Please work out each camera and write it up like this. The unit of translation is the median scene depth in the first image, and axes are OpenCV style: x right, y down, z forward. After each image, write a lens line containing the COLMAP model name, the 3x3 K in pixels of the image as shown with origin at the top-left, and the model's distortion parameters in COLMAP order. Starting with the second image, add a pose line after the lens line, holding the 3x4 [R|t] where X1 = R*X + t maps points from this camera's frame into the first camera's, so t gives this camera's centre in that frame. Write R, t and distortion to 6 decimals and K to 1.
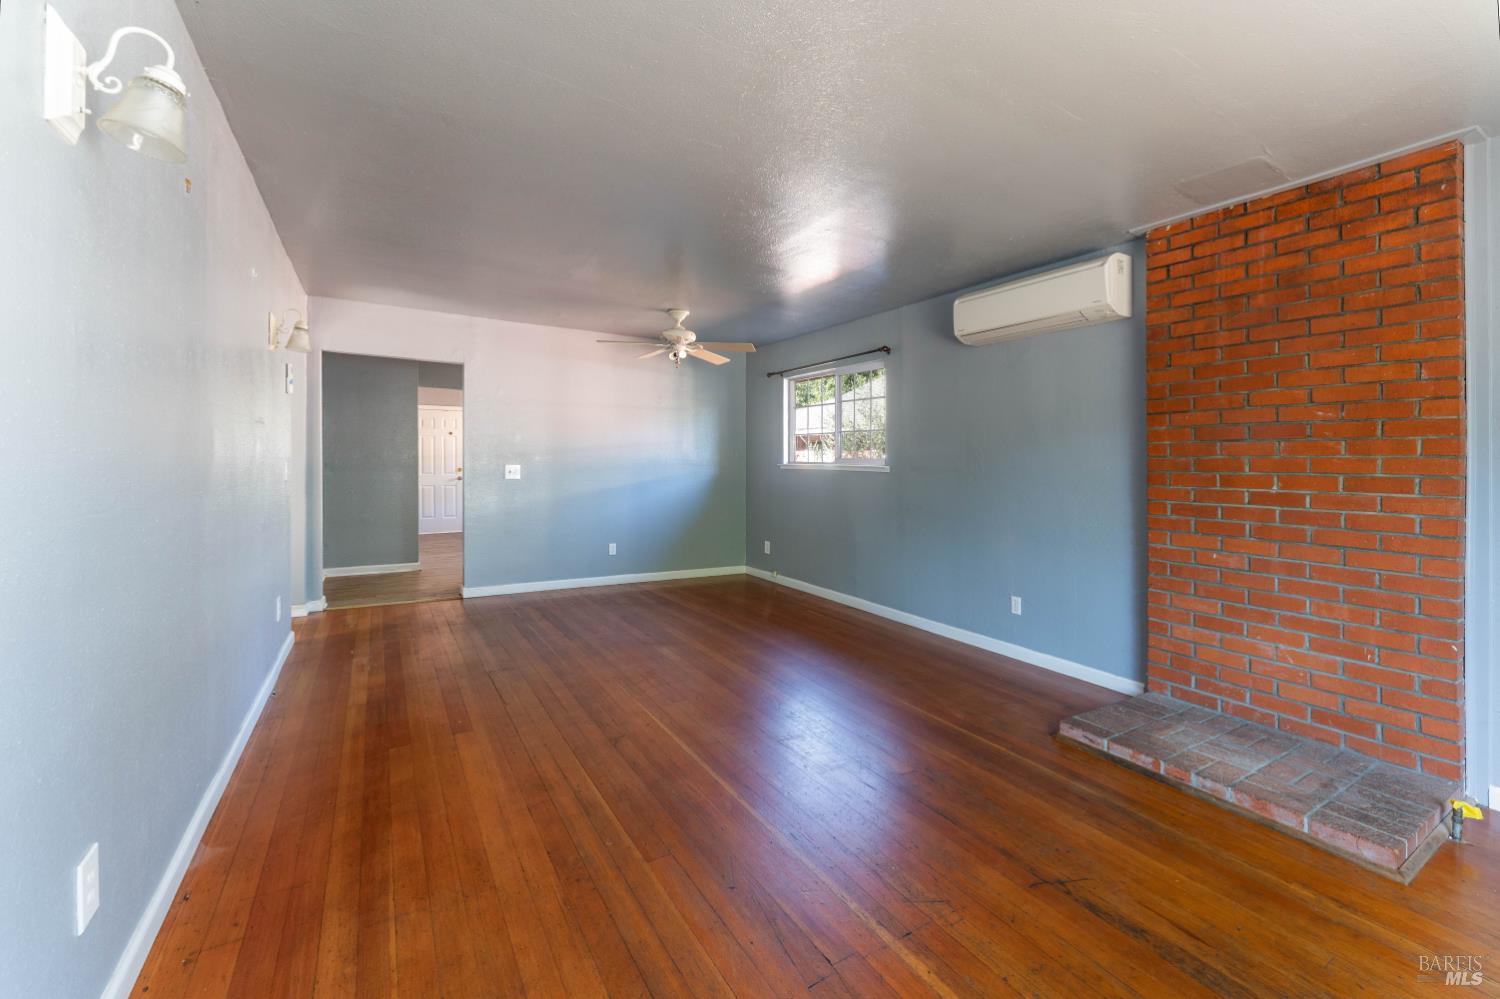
lens RADIAL K [[620.0, 0, 754.7], [0, 620.0, 458.8], [0, 0, 1]] dist [-0.001787, -0.000285]
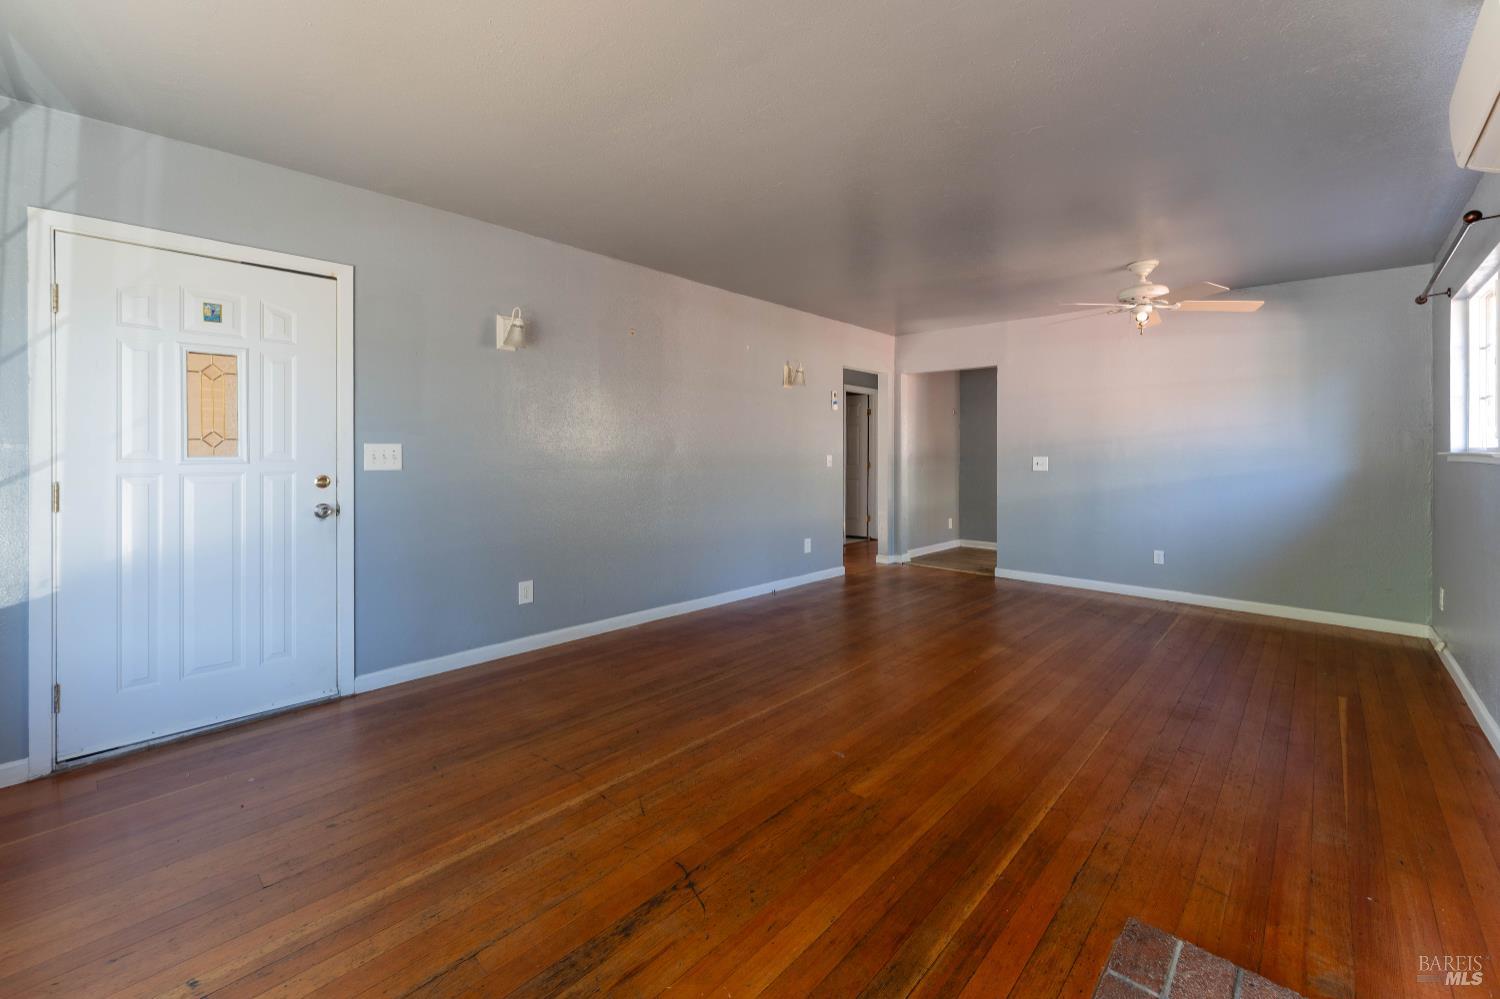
lens RADIAL K [[609.1, 0, 744.0], [0, 609.1, 454.0], [0, 0, 1]] dist [-0.001086, 0.000020]
pose [[0.272131, -0.009919, -0.962209, 0.982357], [0.004909, 0.999948, -0.008920, 0.026172], [0.962248, -0.002296, 0.272166, 0.575176]]
